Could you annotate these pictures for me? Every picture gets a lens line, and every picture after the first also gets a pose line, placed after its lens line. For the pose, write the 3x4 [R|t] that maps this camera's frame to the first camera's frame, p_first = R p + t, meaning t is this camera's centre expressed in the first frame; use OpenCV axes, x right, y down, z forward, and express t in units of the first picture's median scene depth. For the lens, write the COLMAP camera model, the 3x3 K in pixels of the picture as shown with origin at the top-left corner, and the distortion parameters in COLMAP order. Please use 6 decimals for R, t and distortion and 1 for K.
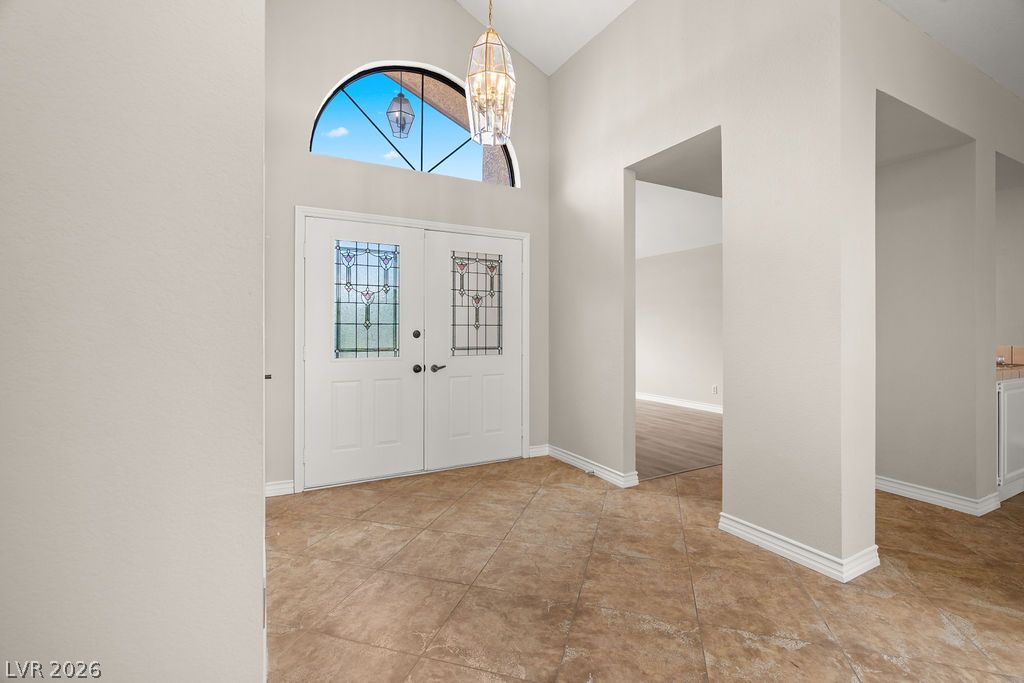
lens RADIAL K [[462.9, 0, 513.8], [0, 462.9, 330.4], [0, 0, 1]] dist [-0.009819, 0.003441]
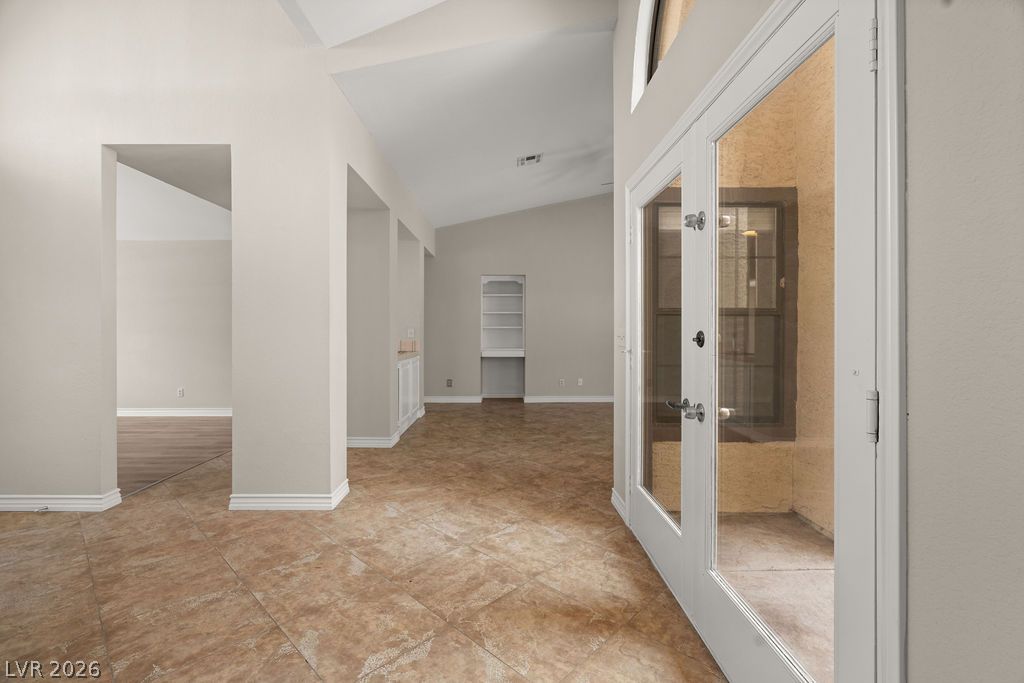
lens RADIAL K [[459.2, 0, 511.2], [0, 459.2, 345.3], [0, 0, 1]] dist [-0.008814, 0.000340]
pose [[0.462396, -0.029945, 0.886168, -0.244392], [0.000441, 0.999437, 0.033543, -0.001083], [-0.886674, -0.015120, 0.462149, -0.119056]]
